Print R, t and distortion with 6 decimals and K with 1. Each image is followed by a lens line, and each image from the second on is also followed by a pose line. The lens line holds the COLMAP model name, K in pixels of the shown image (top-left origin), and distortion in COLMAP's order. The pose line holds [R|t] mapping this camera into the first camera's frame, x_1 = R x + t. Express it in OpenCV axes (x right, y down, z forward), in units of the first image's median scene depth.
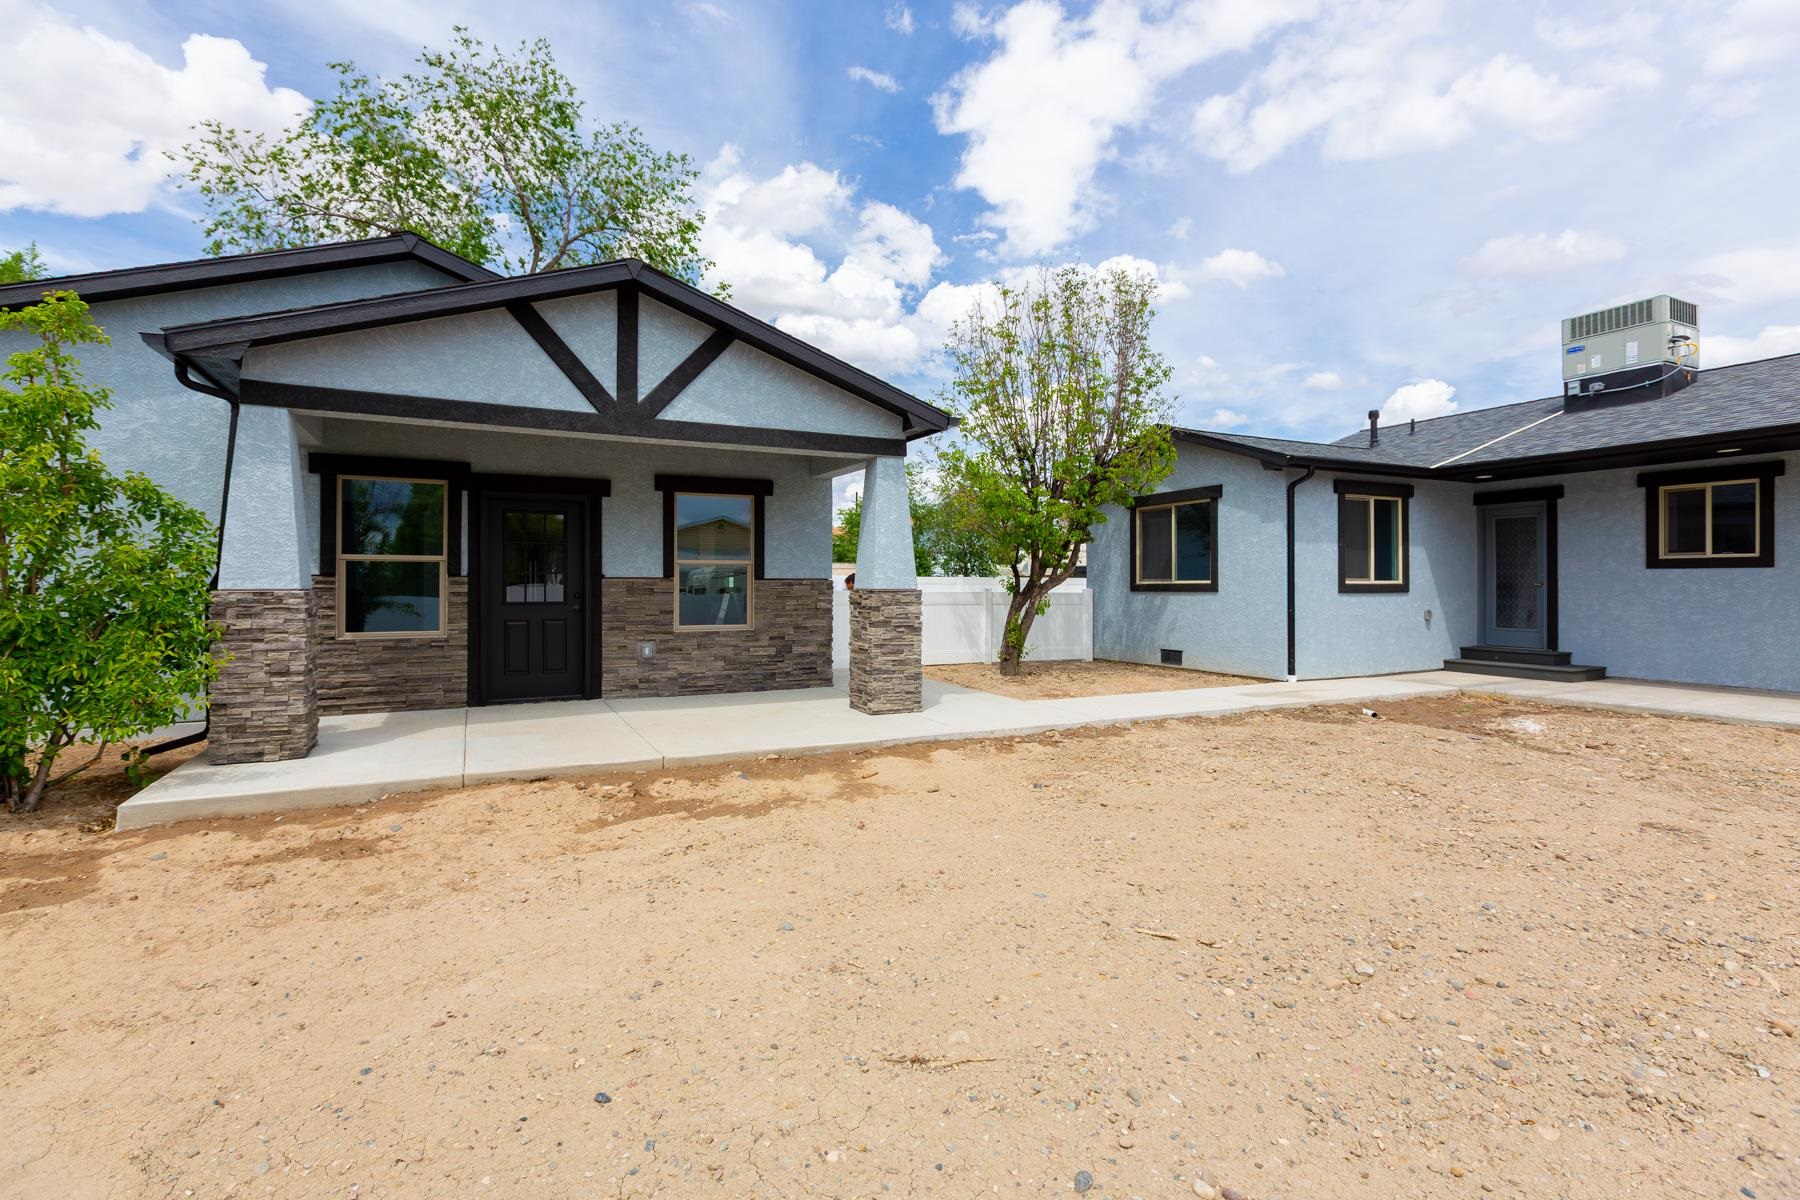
lens RADIAL K [[805.8, 0, 883.1], [0, 805.8, 587.6], [0, 0, 1]] dist [0.002582, -0.001264]
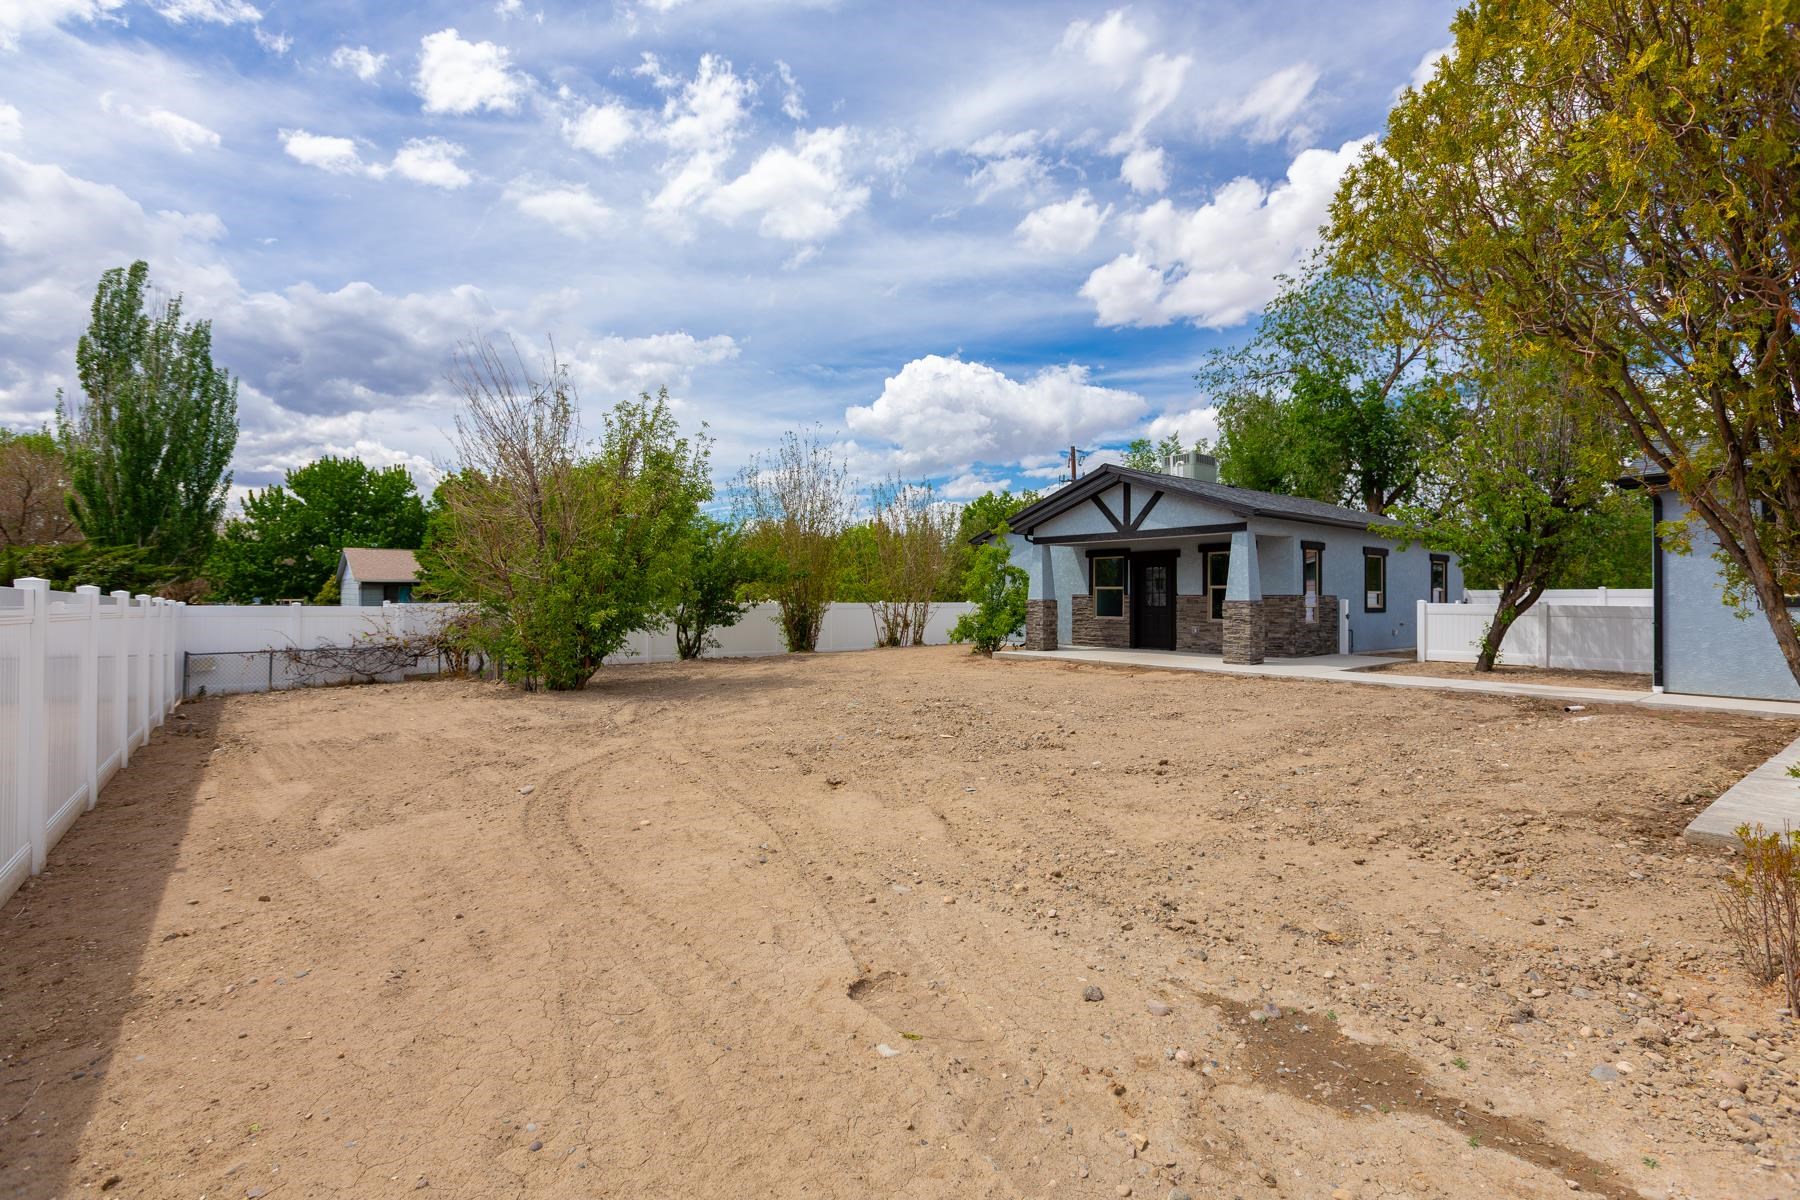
lens RADIAL K [[805.8, 0, 891.7], [0, 805.8, 596.2], [0, 0, 1]] dist [0.002582, -0.001264]
pose [[0.229374, -0.003460, -0.973332, 1.539111], [-0.003520, 0.999984, -0.004385, 0.002751], [0.973332, 0.004432, 0.229358, -0.230362]]
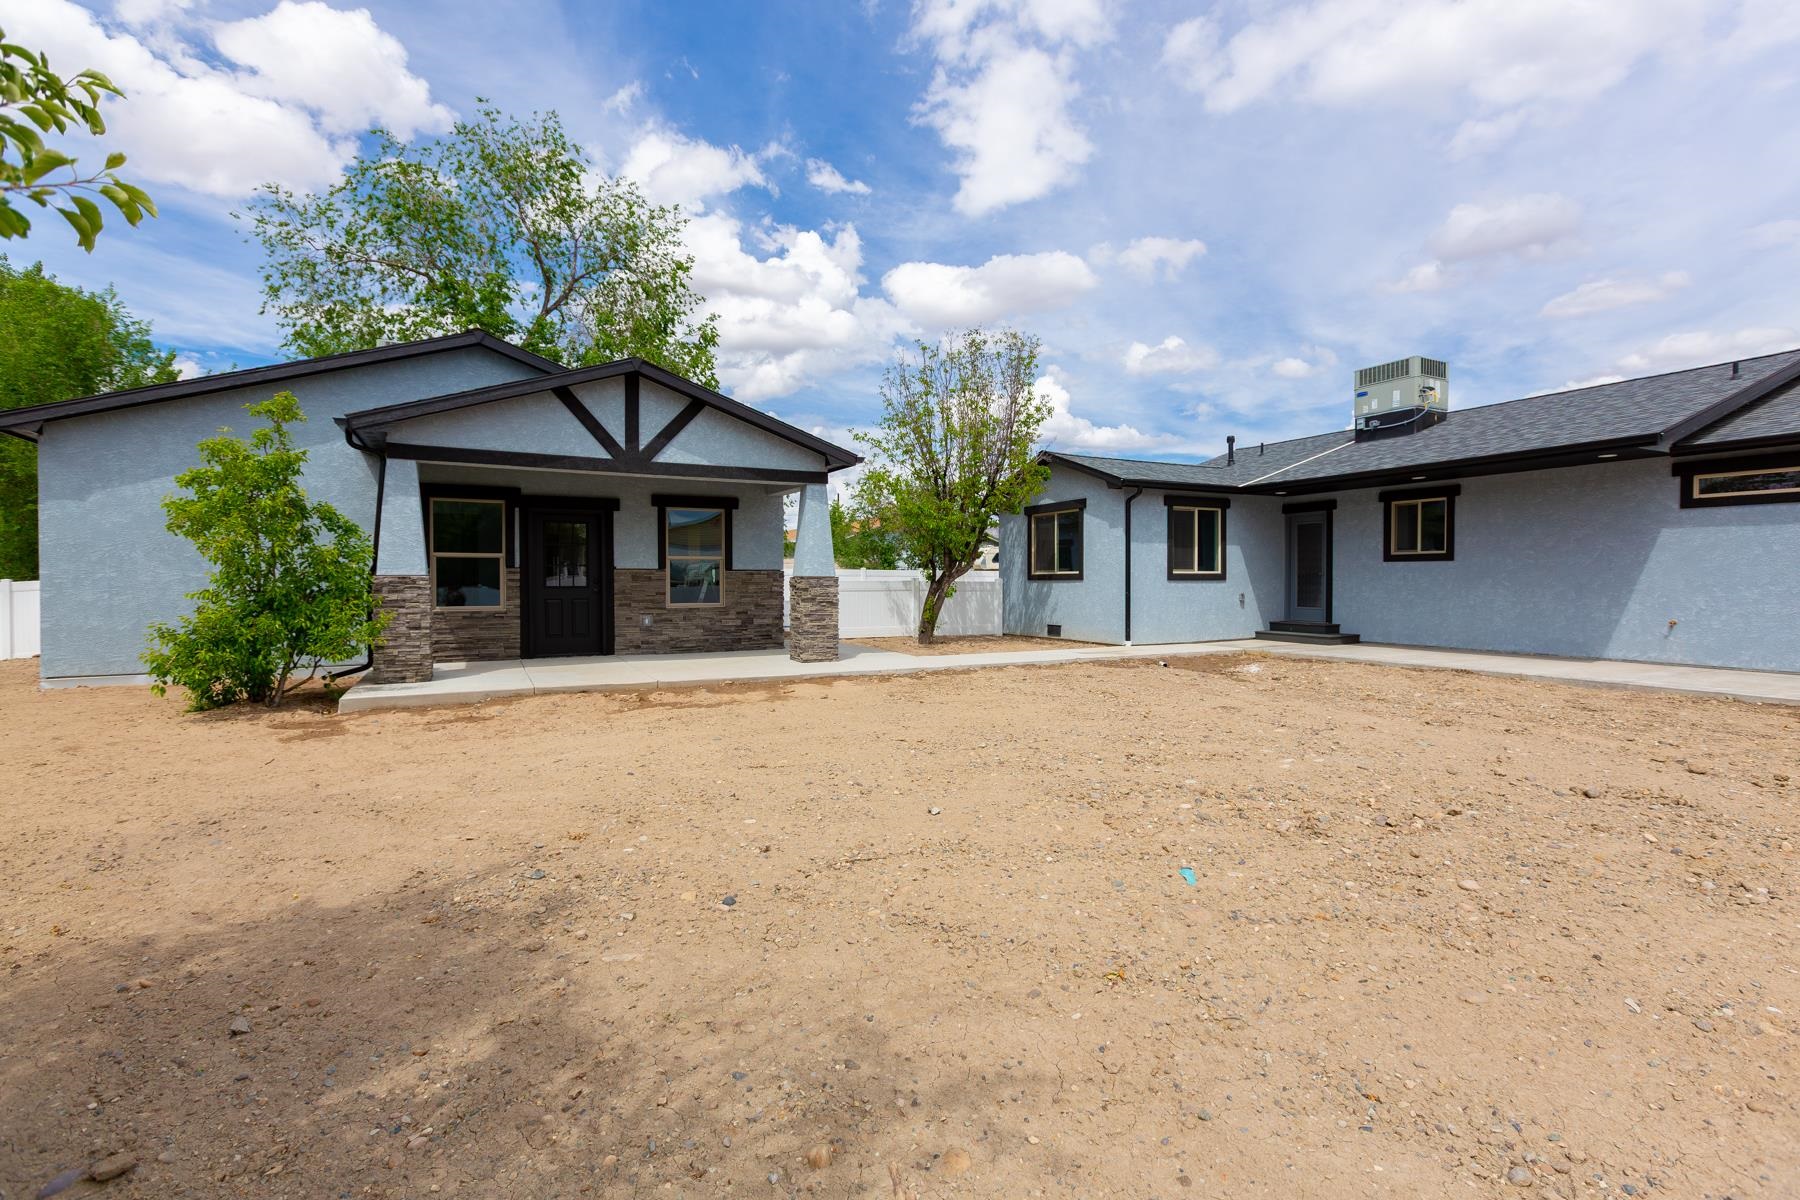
lens RADIAL K [[805.8, 0, 902.1], [0, 805.8, 597.6], [0, 0, 1]] dist [0.002582, -0.001264]
pose [[0.999743, -0.002240, 0.022568, 0.117718], [0.001840, 0.999842, 0.017707, 0.013303], [-0.022604, -0.017661, 0.999588, -0.404654]]
